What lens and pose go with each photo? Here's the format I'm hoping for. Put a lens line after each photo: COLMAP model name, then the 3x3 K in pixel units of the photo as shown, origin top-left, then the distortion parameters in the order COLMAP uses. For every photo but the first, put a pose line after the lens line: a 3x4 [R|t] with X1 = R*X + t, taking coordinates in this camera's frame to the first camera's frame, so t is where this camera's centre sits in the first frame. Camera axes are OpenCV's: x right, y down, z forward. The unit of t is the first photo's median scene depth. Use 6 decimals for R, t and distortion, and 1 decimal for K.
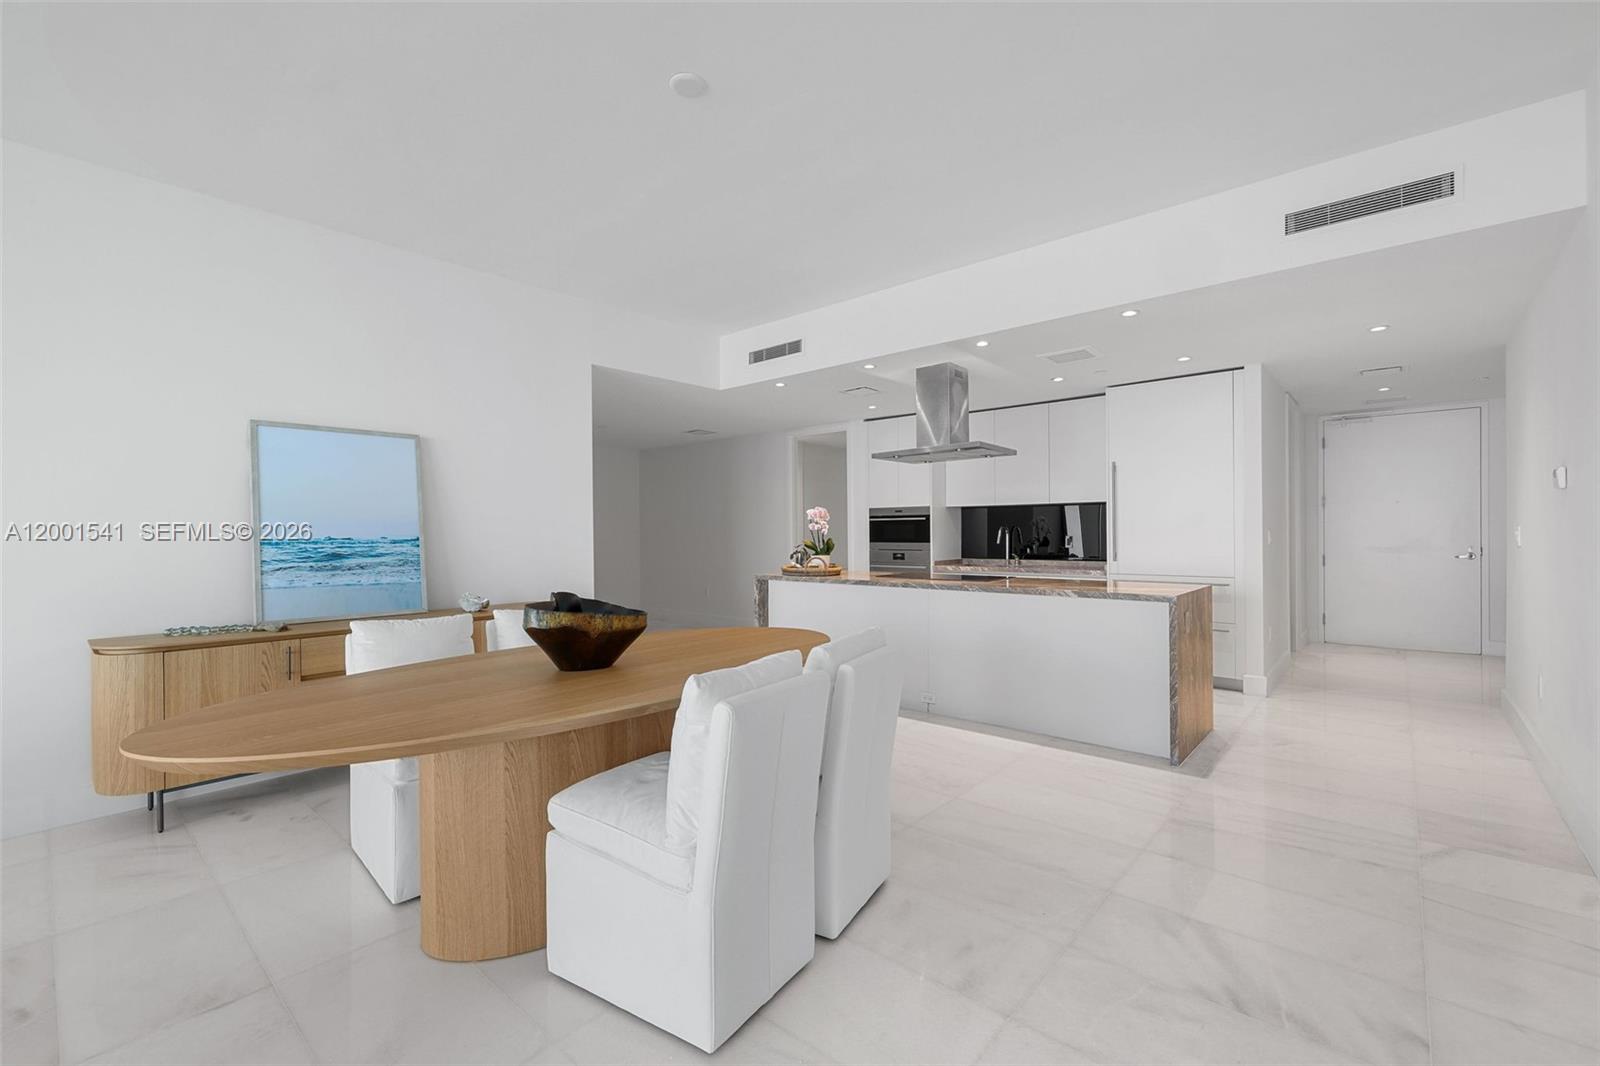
lens RADIAL K [[674.2, 0, 800.0], [0, 674.2, 533.0], [0, 0, 1]] dist [0.040015, -0.015625]
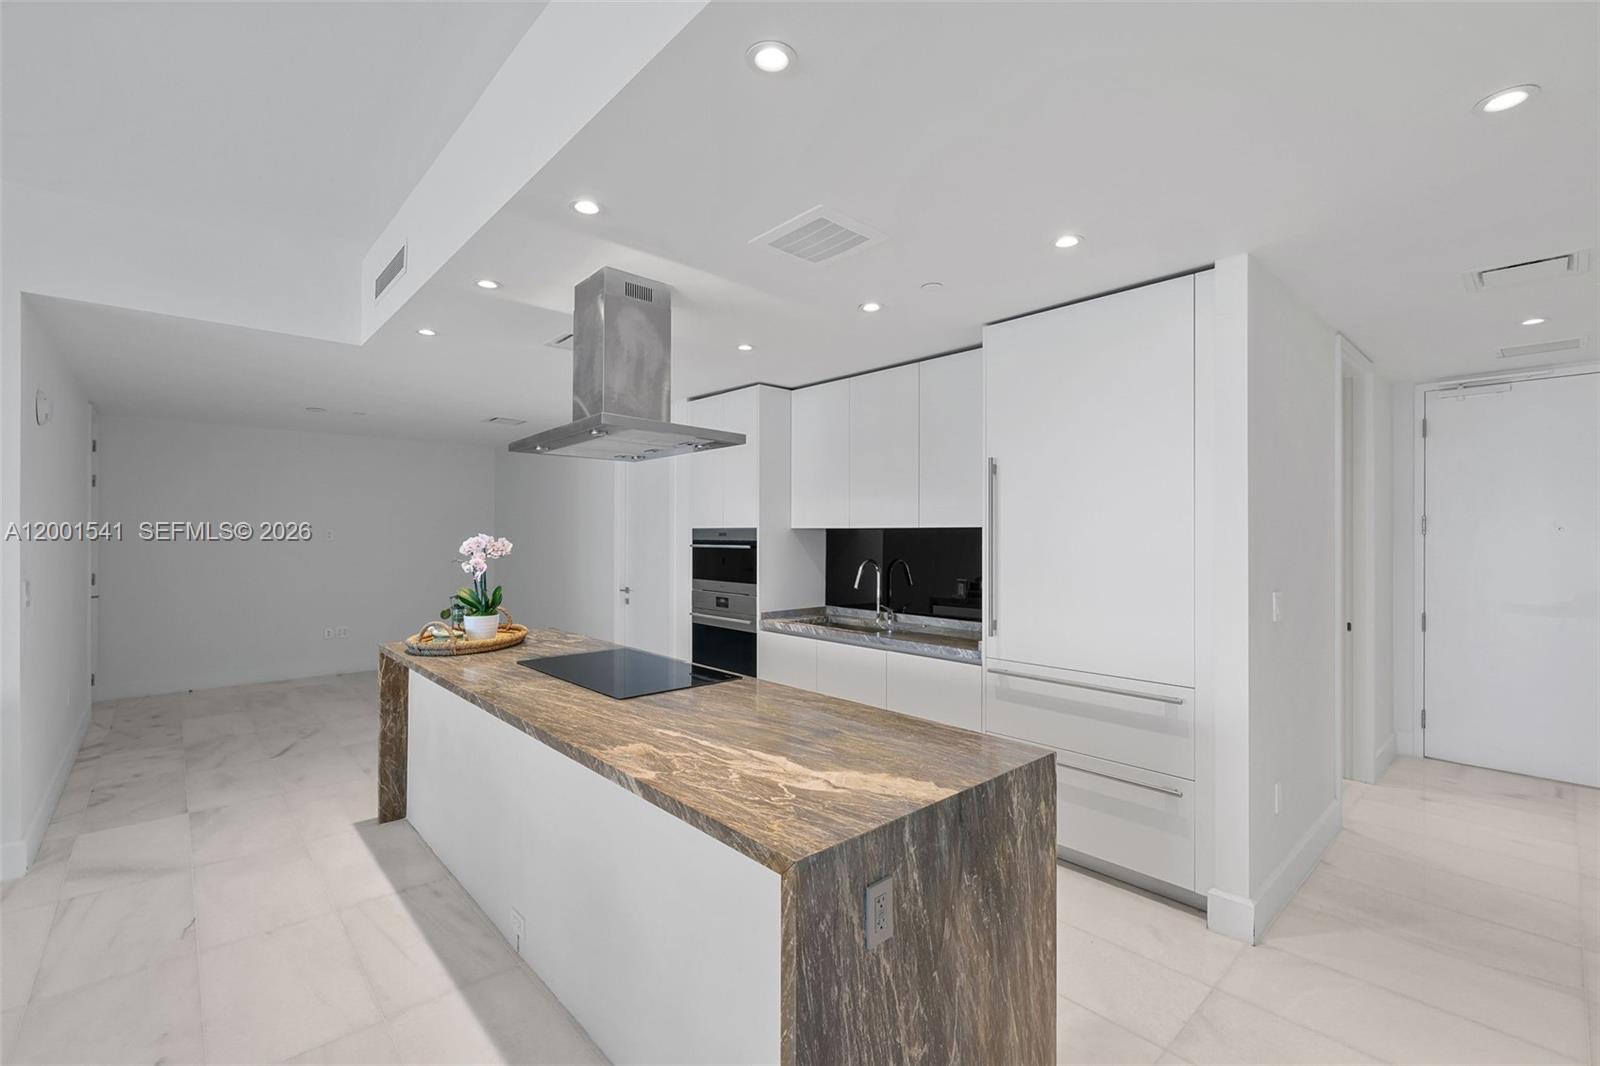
lens RADIAL K [[674.2, 0, 800.0], [0, 674.2, 533.0], [0, 0, 1]] dist [0.040015, -0.015625]
pose [[0.992772, 0.009195, -0.119663, 0.314194], [-0.009861, 0.999939, -0.004972, -0.032386], [0.119610, 0.006116, 0.992802, 0.360159]]
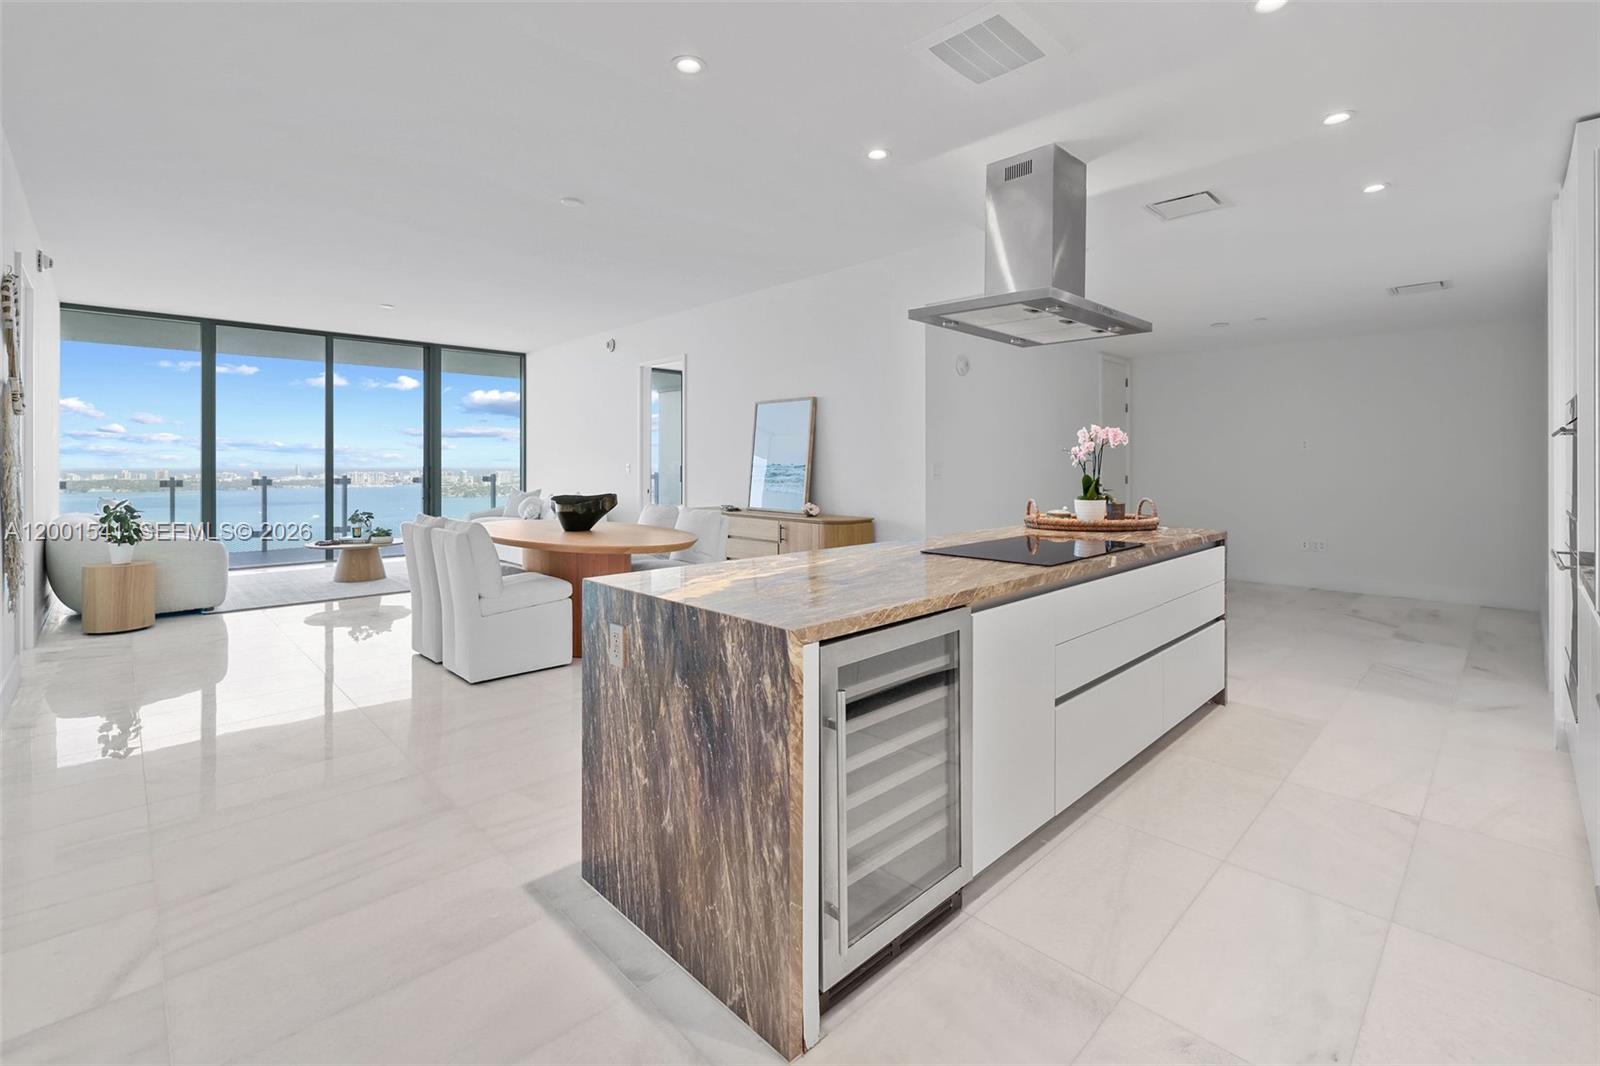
lens RADIAL K [[716.2, 0, 799.7], [0, 716.2, 456.9], [0, 0, 1]] dist [0.038280, -0.020405]
pose [[-0.078973, -0.002861, -0.996873, 0.609764], [-0.008898, 0.999958, -0.002165, -0.003859], [0.996837, 0.008699, -0.078995, 0.657392]]
